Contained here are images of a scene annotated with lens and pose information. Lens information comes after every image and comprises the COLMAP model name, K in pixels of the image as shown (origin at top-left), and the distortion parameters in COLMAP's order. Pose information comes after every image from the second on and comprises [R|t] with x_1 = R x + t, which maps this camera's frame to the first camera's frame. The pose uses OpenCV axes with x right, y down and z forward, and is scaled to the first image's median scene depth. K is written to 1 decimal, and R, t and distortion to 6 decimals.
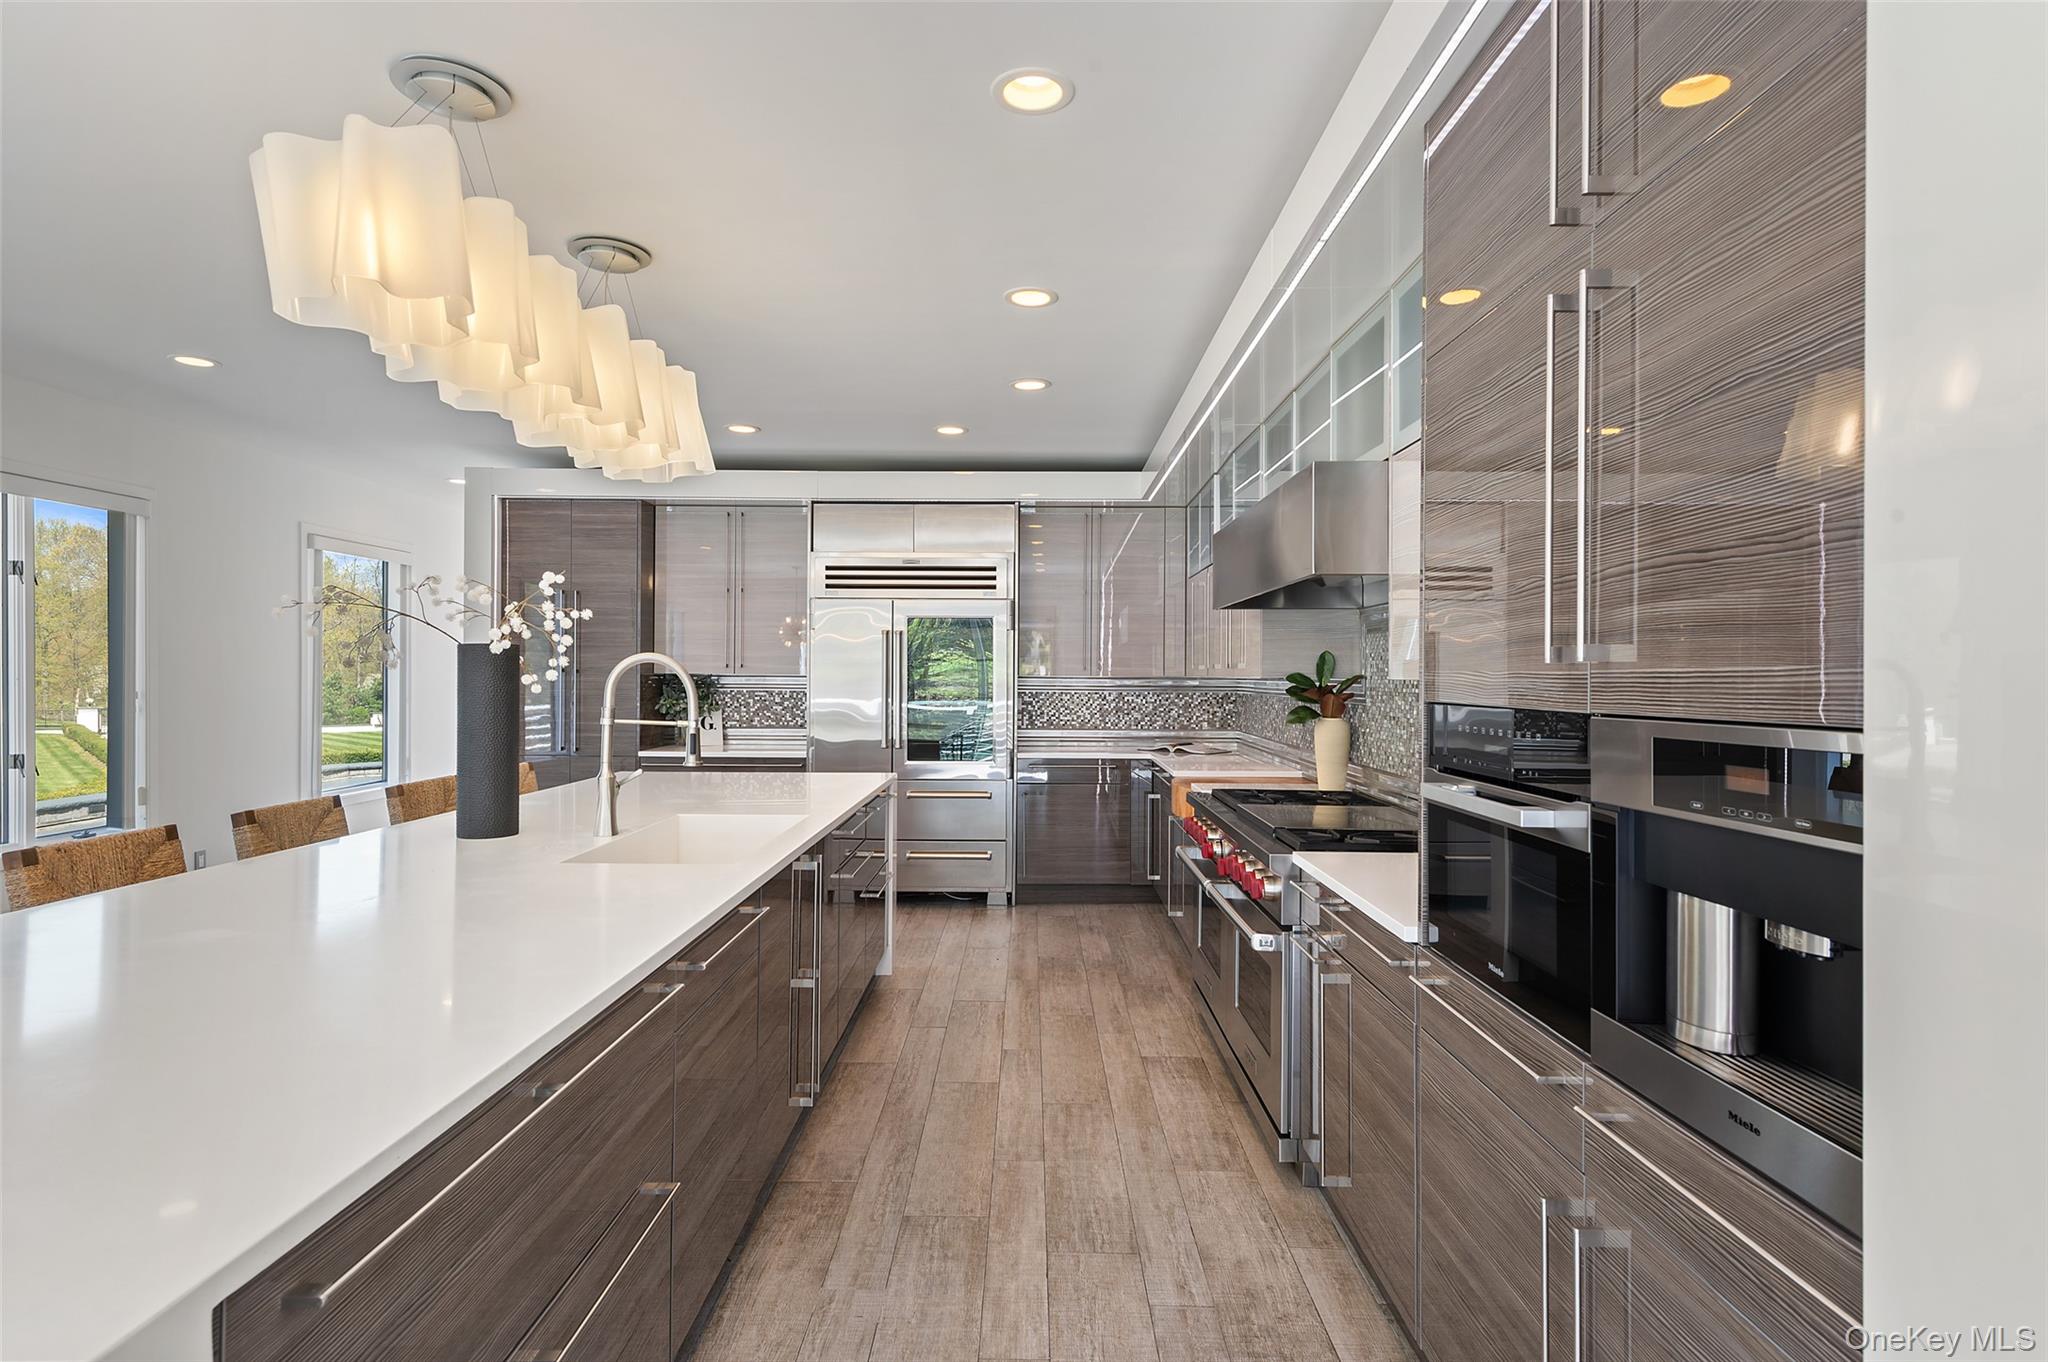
lens RADIAL K [[1093.2, 0, 1030.3], [0, 1093.2, 676.6], [0, 0, 1]] dist [0.002446, 0.000283]
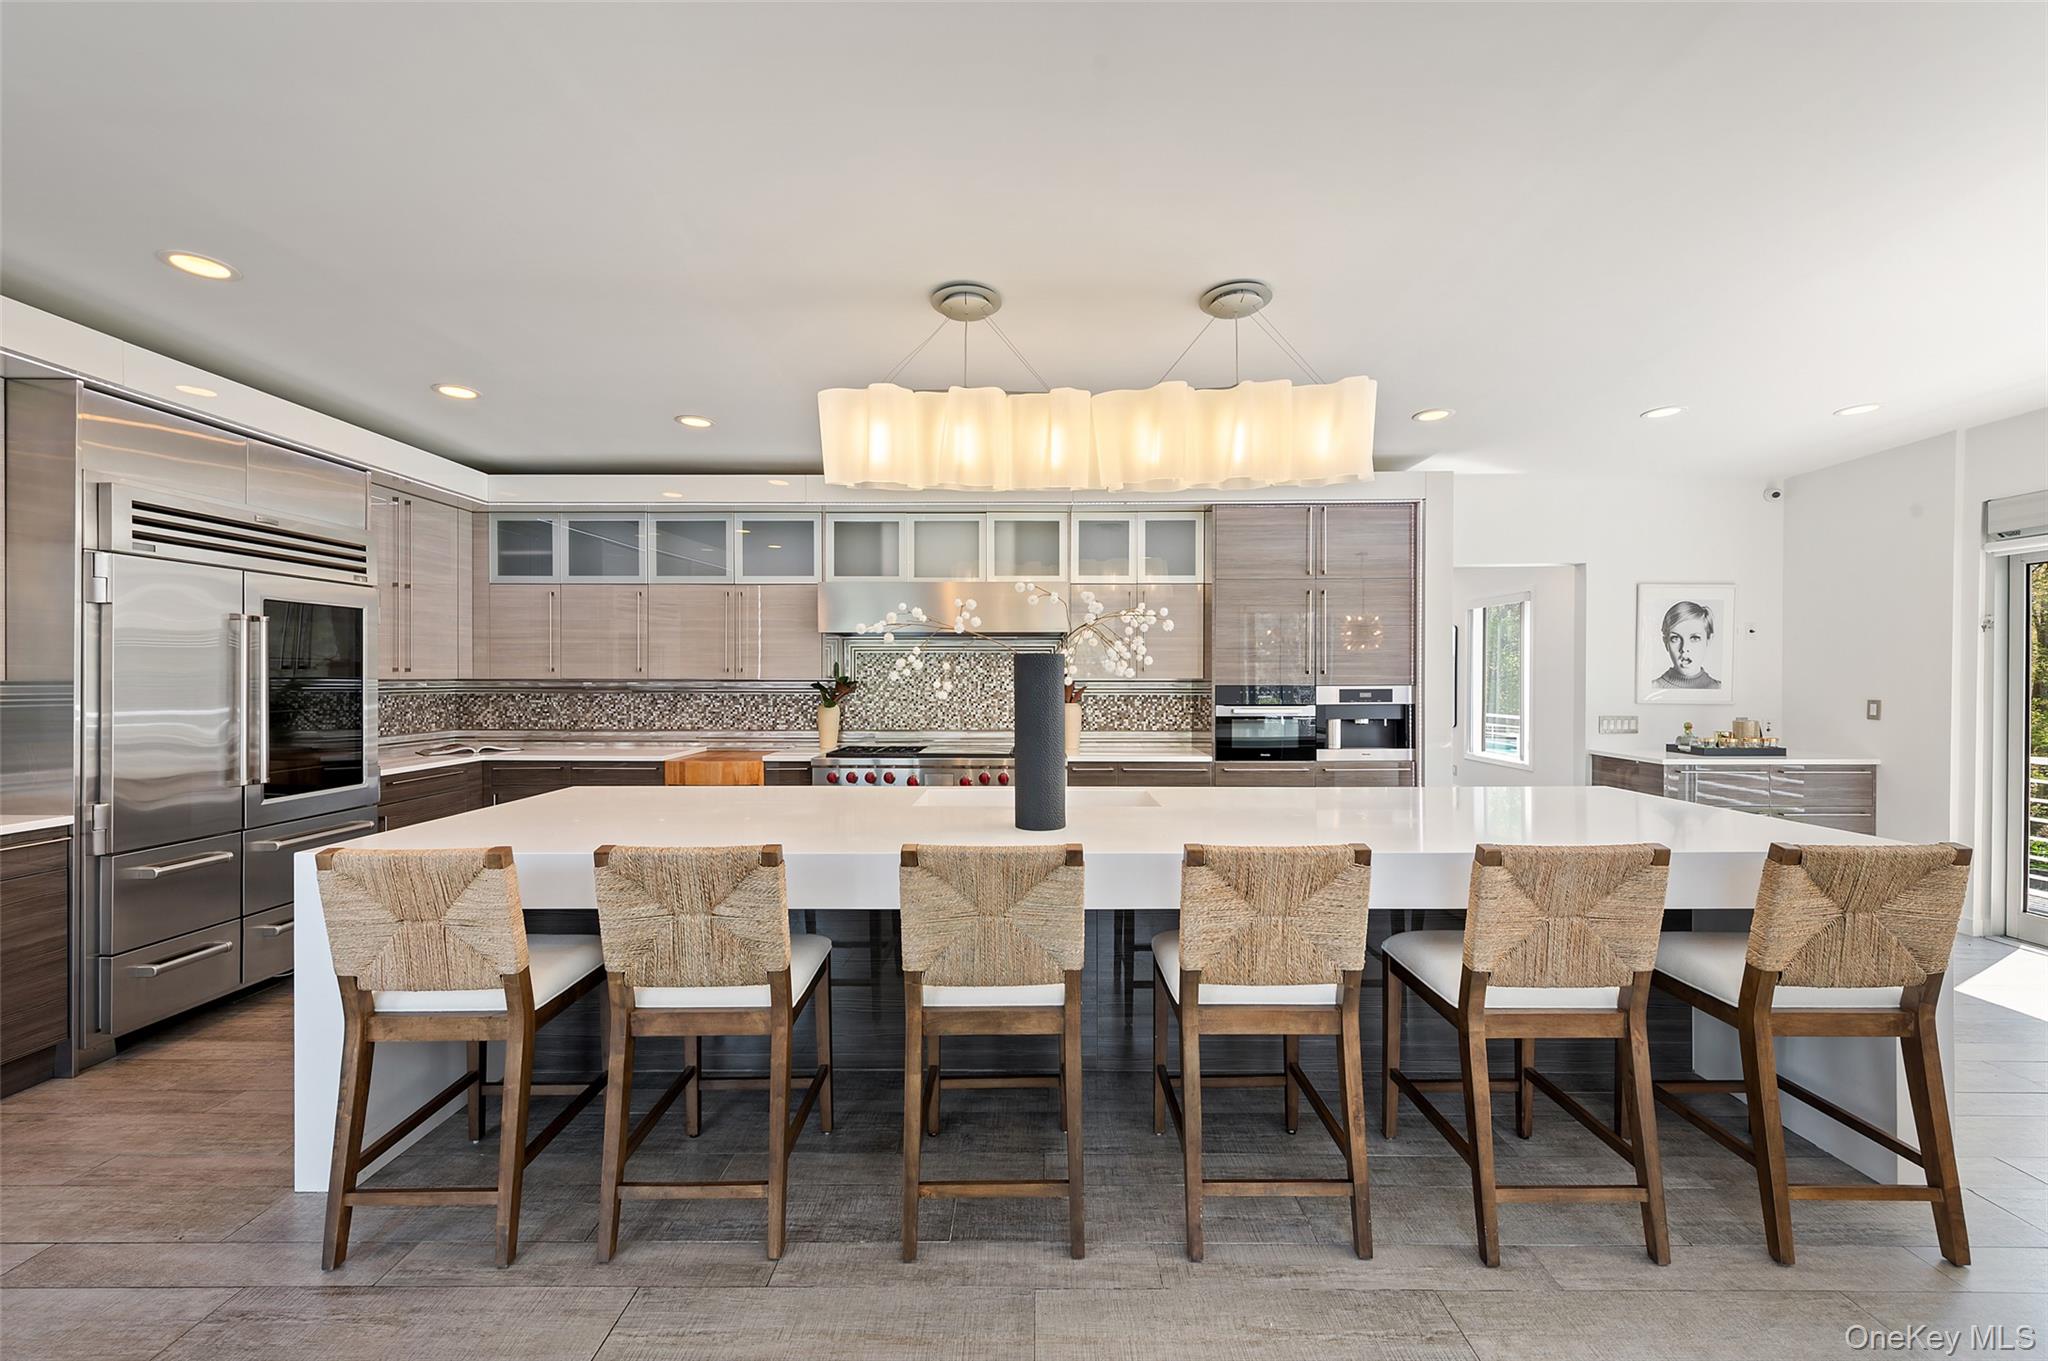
lens RADIAL K [[811.5, 0, 1027.9], [0, 811.5, 685.5], [0, 0, 1]] dist [-0.006697, -0.001067]
pose [[0.008673, -0.014665, 0.999855, -0.861614], [0.002318, 0.999890, 0.014645, -0.004171], [-0.999960, 0.002191, 0.008706, 0.667931]]
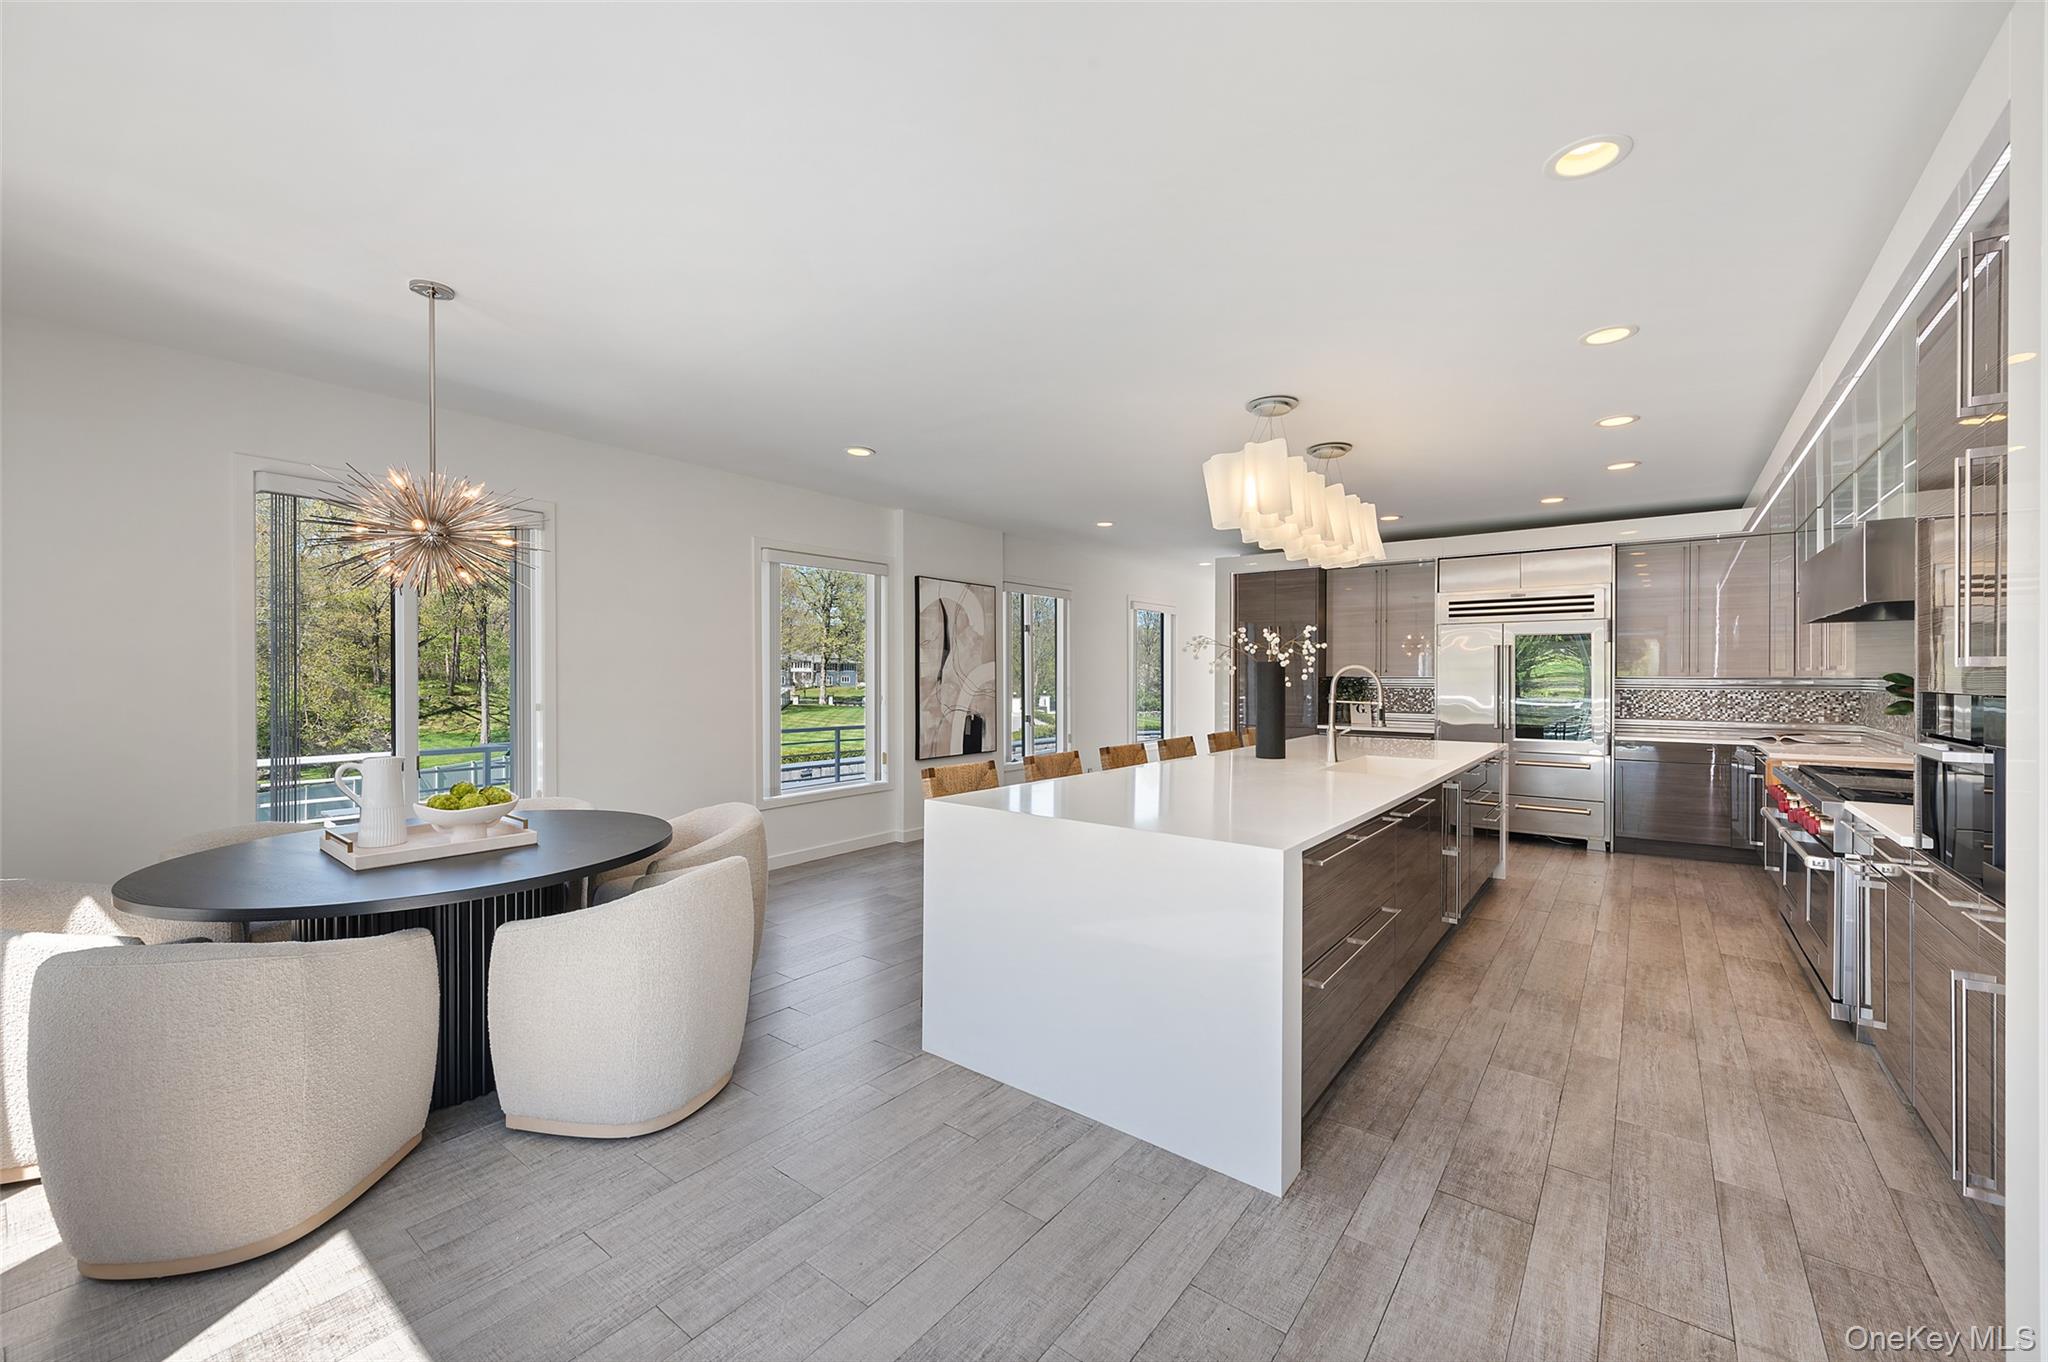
lens RADIAL K [[811.5, 0, 987.2], [0, 811.5, 673.4], [0, 0, 1]] dist [-0.006697, -0.001067]
pose [[0.774669, -0.004623, -0.632349, 0.024151], [0.001024, 0.999981, -0.006056, 0.000355], [0.632366, 0.004044, 0.774660, -0.305901]]
